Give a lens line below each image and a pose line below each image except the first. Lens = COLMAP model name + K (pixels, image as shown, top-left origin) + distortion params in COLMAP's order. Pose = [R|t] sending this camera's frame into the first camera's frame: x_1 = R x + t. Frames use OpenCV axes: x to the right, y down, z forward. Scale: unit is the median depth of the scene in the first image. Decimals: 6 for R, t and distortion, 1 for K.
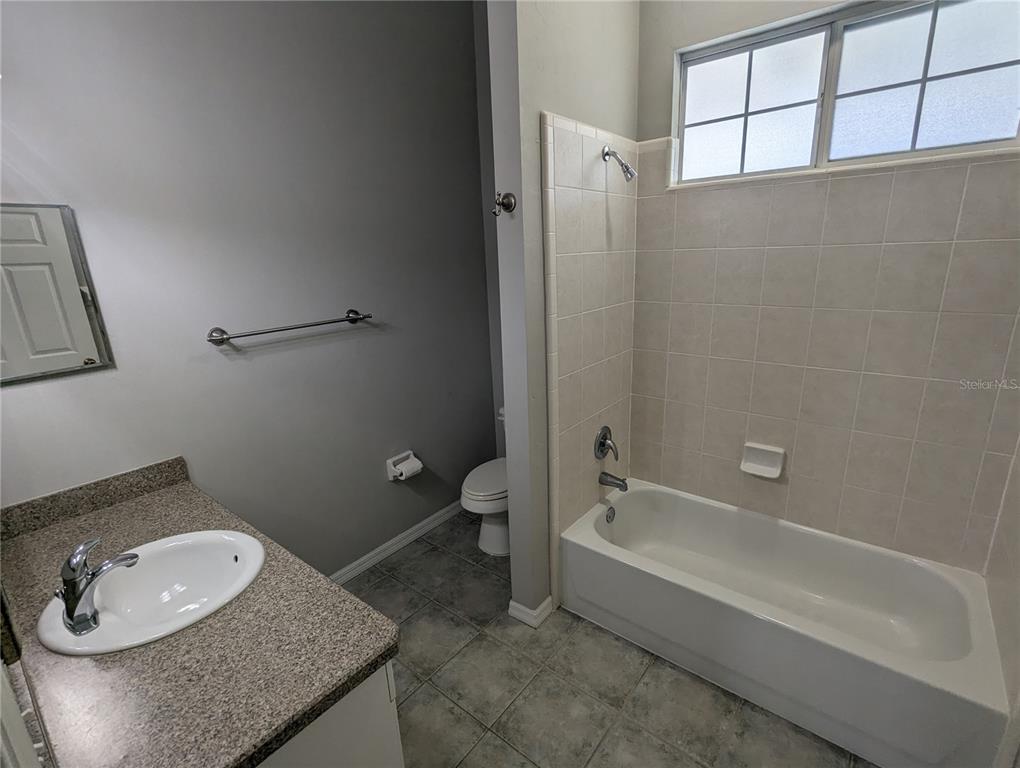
lens RADIAL K [[482.2, 0, 509.2], [0, 482.2, 385.6], [0, 0, 1]] dist [0.000337, 0.000503]
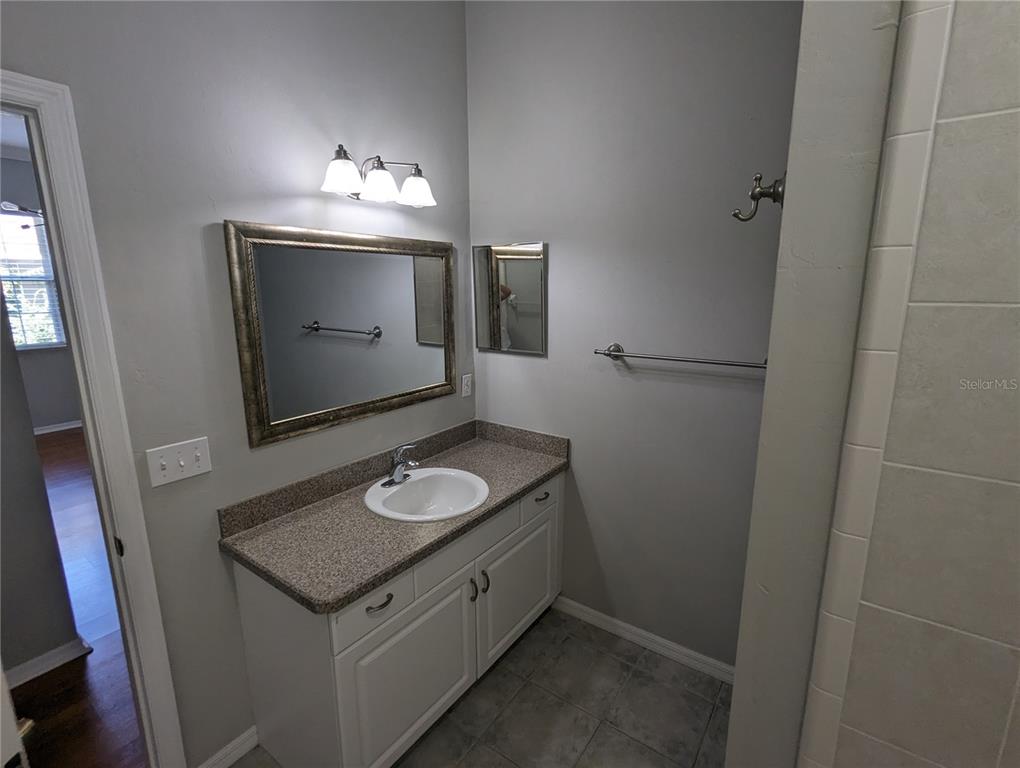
lens RADIAL K [[482.2, 0, 509.2], [0, 482.2, 381.8], [0, 0, 1]] dist [0.000337, 0.000503]
pose [[0.056100, 0.237028, -0.969882, 0.455435], [-0.259375, 0.941520, 0.215094, -0.208685], [0.964146, 0.239496, 0.114298, 0.651448]]
